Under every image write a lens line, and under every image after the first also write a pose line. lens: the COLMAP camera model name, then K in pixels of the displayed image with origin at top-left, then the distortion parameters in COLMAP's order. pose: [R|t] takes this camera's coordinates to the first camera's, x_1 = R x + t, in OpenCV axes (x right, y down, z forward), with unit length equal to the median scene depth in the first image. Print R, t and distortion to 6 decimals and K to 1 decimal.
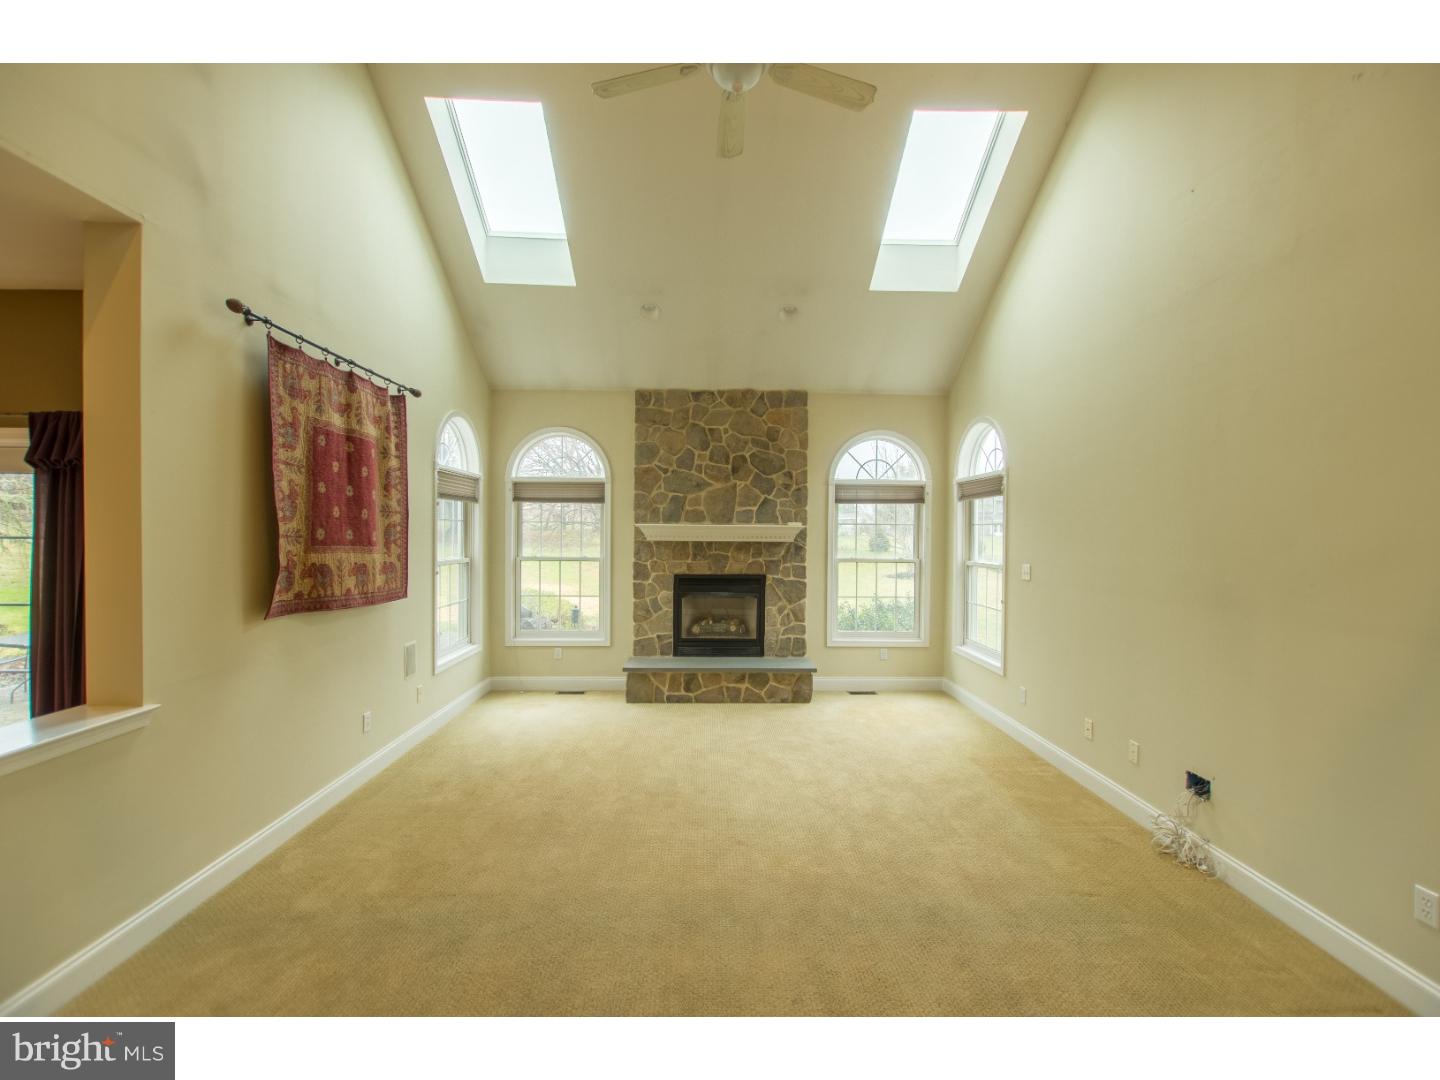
lens RADIAL K [[622.8, 0, 715.3], [0, 622.8, 539.4], [0, 0, 1]] dist [-0.003781, -0.001822]
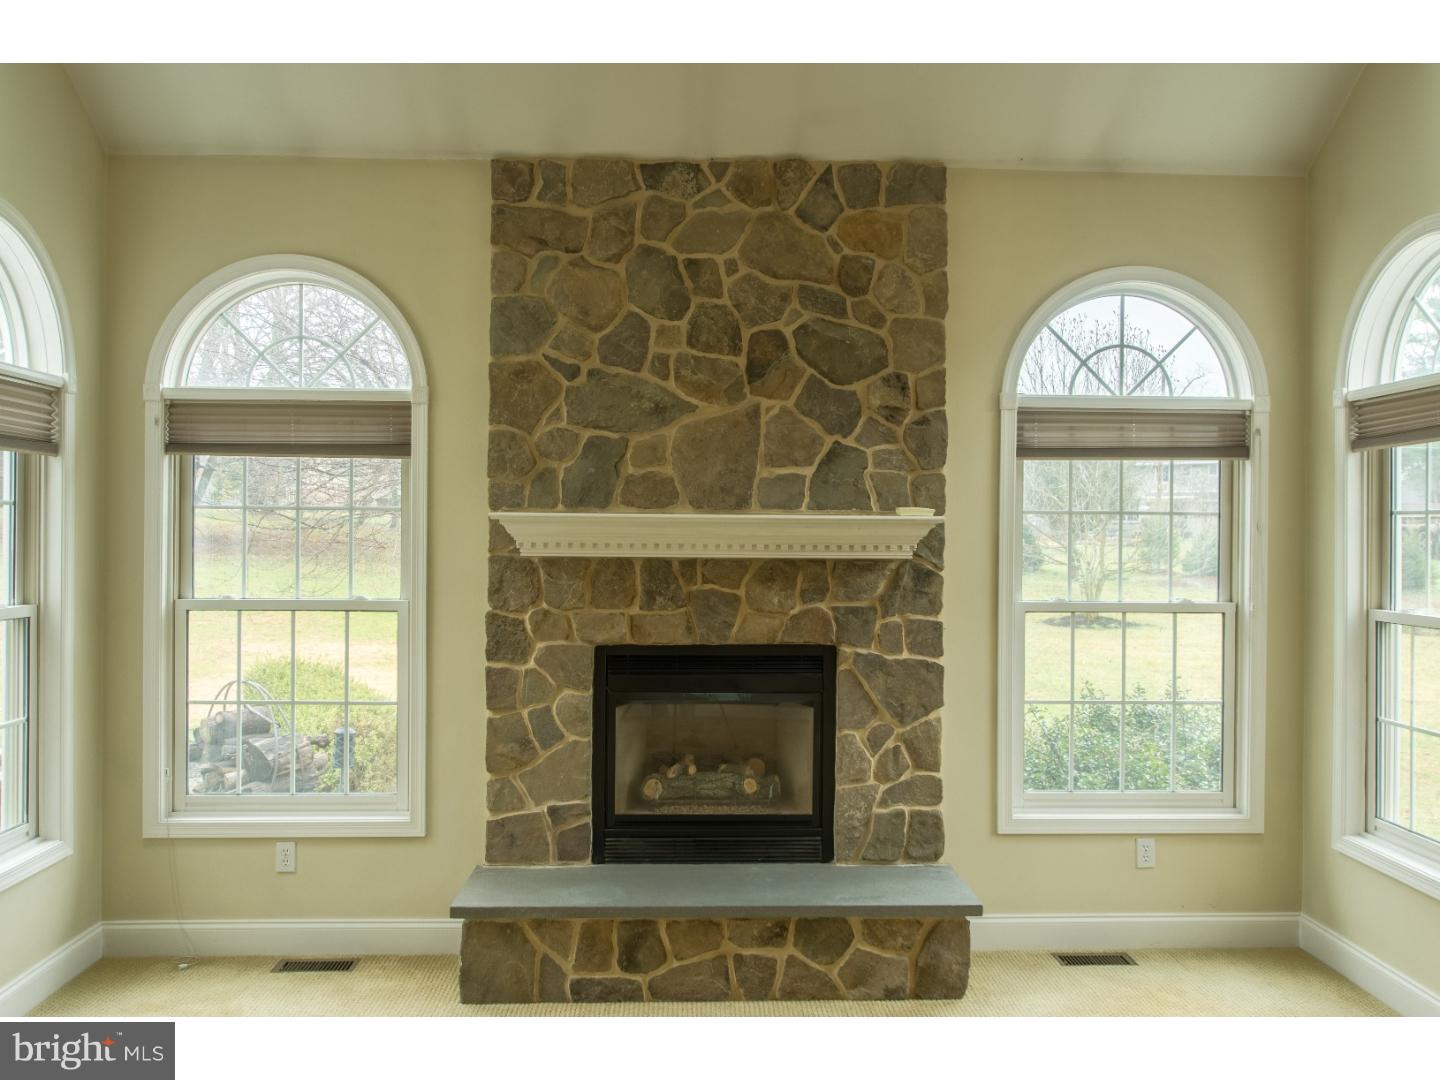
lens RADIAL K [[1239.1, 0, 725.9], [0, 1239.1, 537.0], [0, 0, 1]] dist [-0.001932, 0.002748]
pose [[0.999735, -0.001022, 0.023003, -0.003938], [0.001115, 0.999991, -0.004004, -0.006745], [-0.022999, 0.004029, 0.999727, 0.247256]]
